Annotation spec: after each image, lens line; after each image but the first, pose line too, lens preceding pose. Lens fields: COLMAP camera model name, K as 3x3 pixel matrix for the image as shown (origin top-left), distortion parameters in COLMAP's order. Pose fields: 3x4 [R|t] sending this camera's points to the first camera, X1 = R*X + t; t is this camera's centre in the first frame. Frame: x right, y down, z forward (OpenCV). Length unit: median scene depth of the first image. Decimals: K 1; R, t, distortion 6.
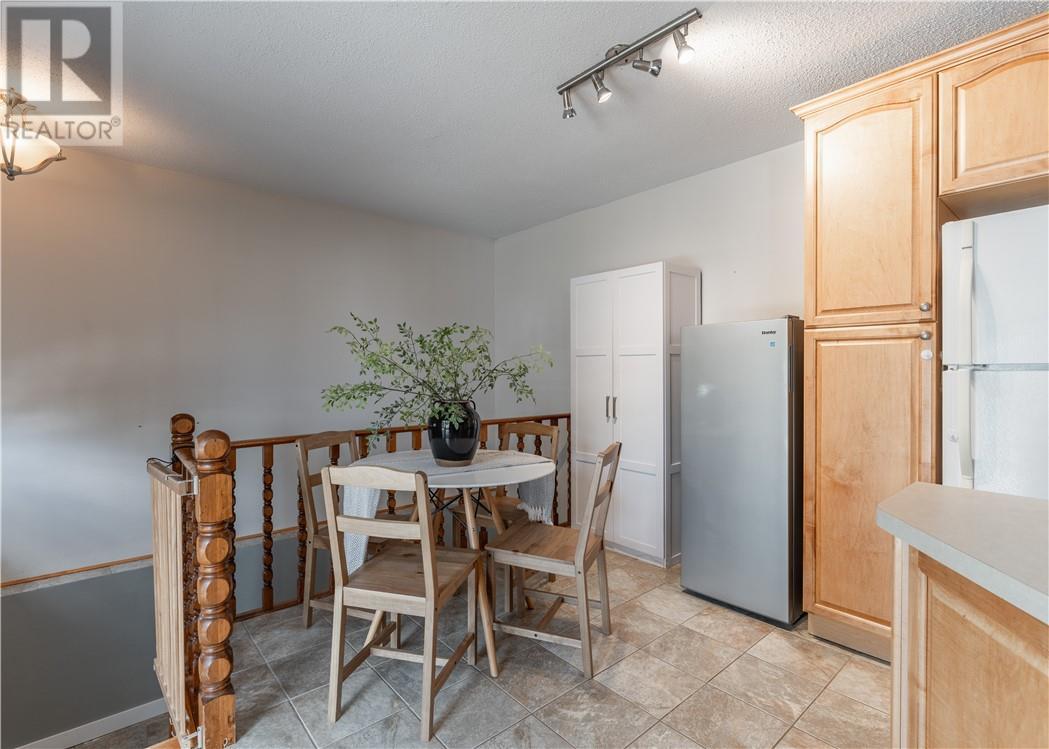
lens RADIAL K [[502.7, 0, 528.4], [0, 502.7, 374.5], [0, 0, 1]] dist [0.002708, 0.000451]
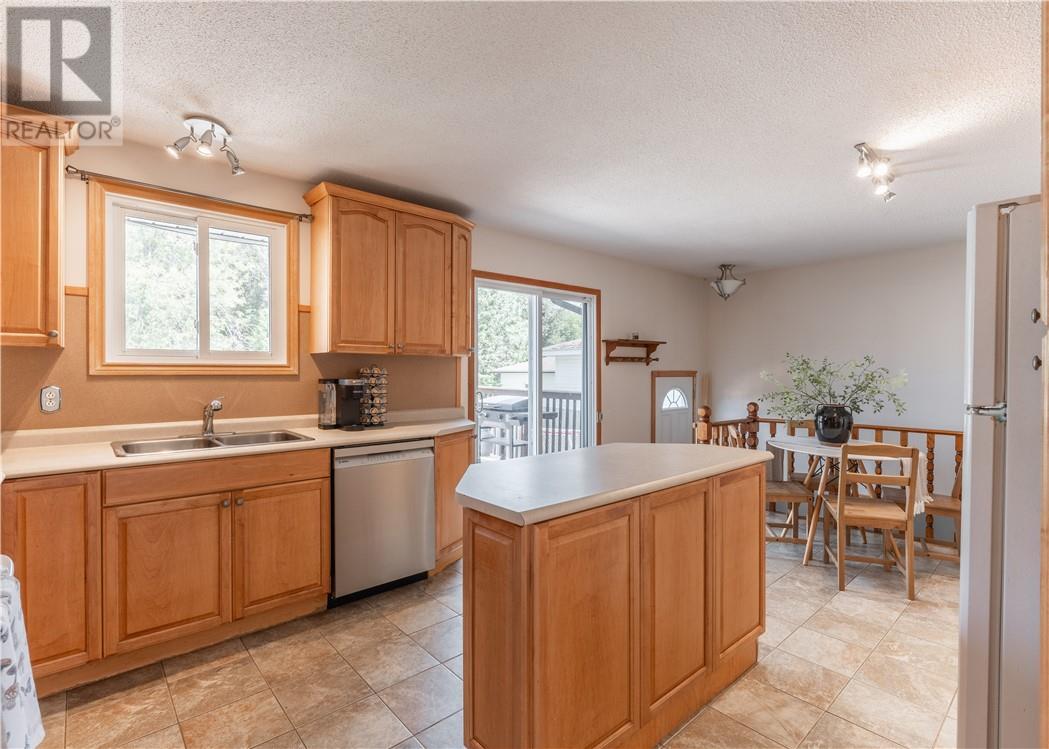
lens RADIAL K [[502.7, 0, 525.7], [0, 502.7, 373.6], [0, 0, 1]] dist [0.002708, 0.000451]
pose [[0.012020, 0.007447, -0.999900, 1.577904], [-0.013005, 0.999889, 0.007291, -0.053760], [0.999843, 0.012916, 0.012115, 0.013464]]
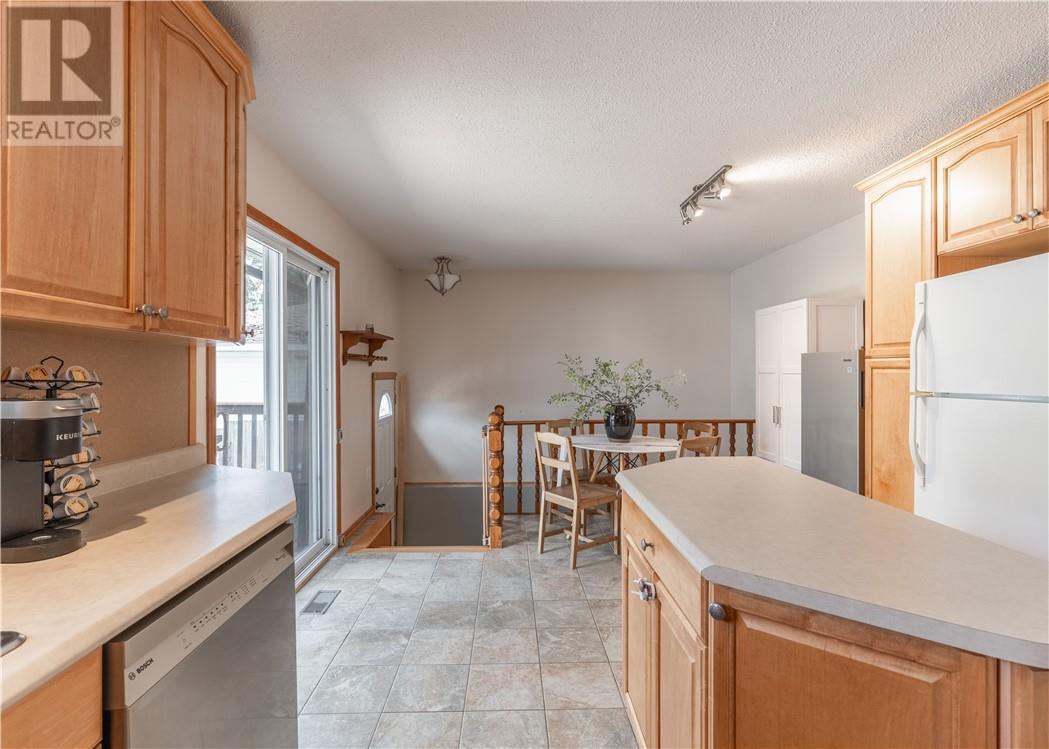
lens RADIAL K [[502.7, 0, 524.2], [0, 502.7, 374.5], [0, 0, 1]] dist [0.002708, 0.000451]
pose [[0.771865, 0.001999, -0.635783, 0.757786], [-0.005604, 0.999978, -0.003659, -0.044588], [0.635762, 0.006388, 0.771859, -0.565434]]
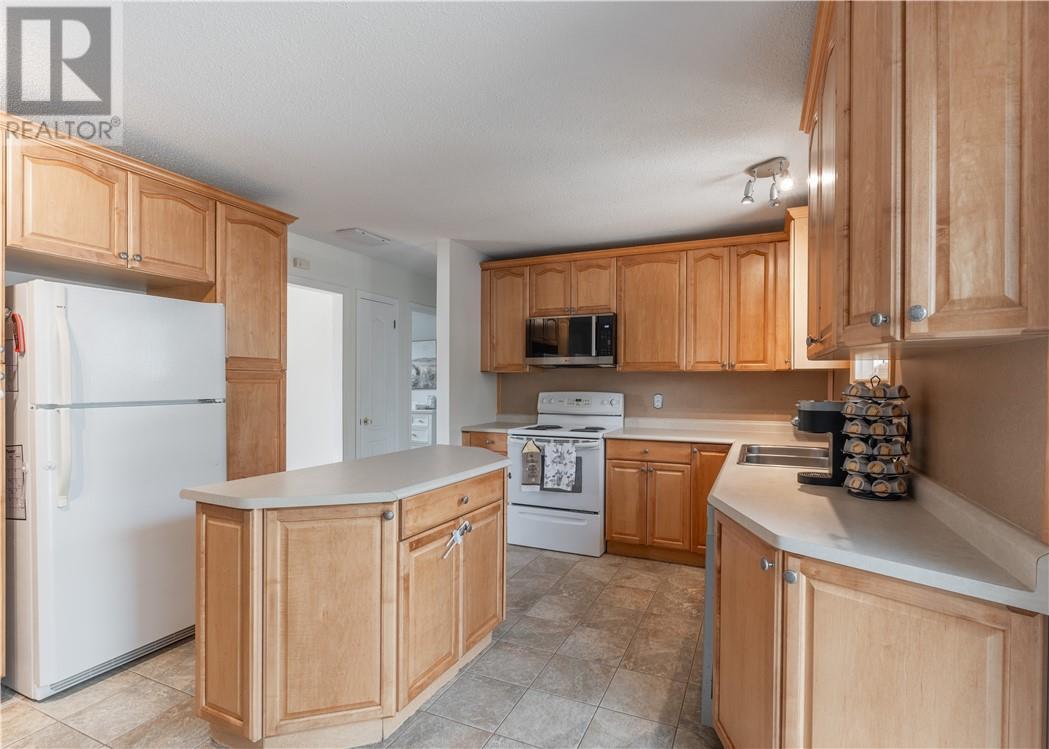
lens RADIAL K [[502.7, 0, 530.2], [0, 502.7, 381.3], [0, 0, 1]] dist [0.002708, 0.000451]
pose [[-0.415637, 0.003015, 0.909526, -0.538896], [0.005839, 0.999983, -0.000646, -0.056947], [-0.909512, 0.005042, -0.415648, 0.391383]]
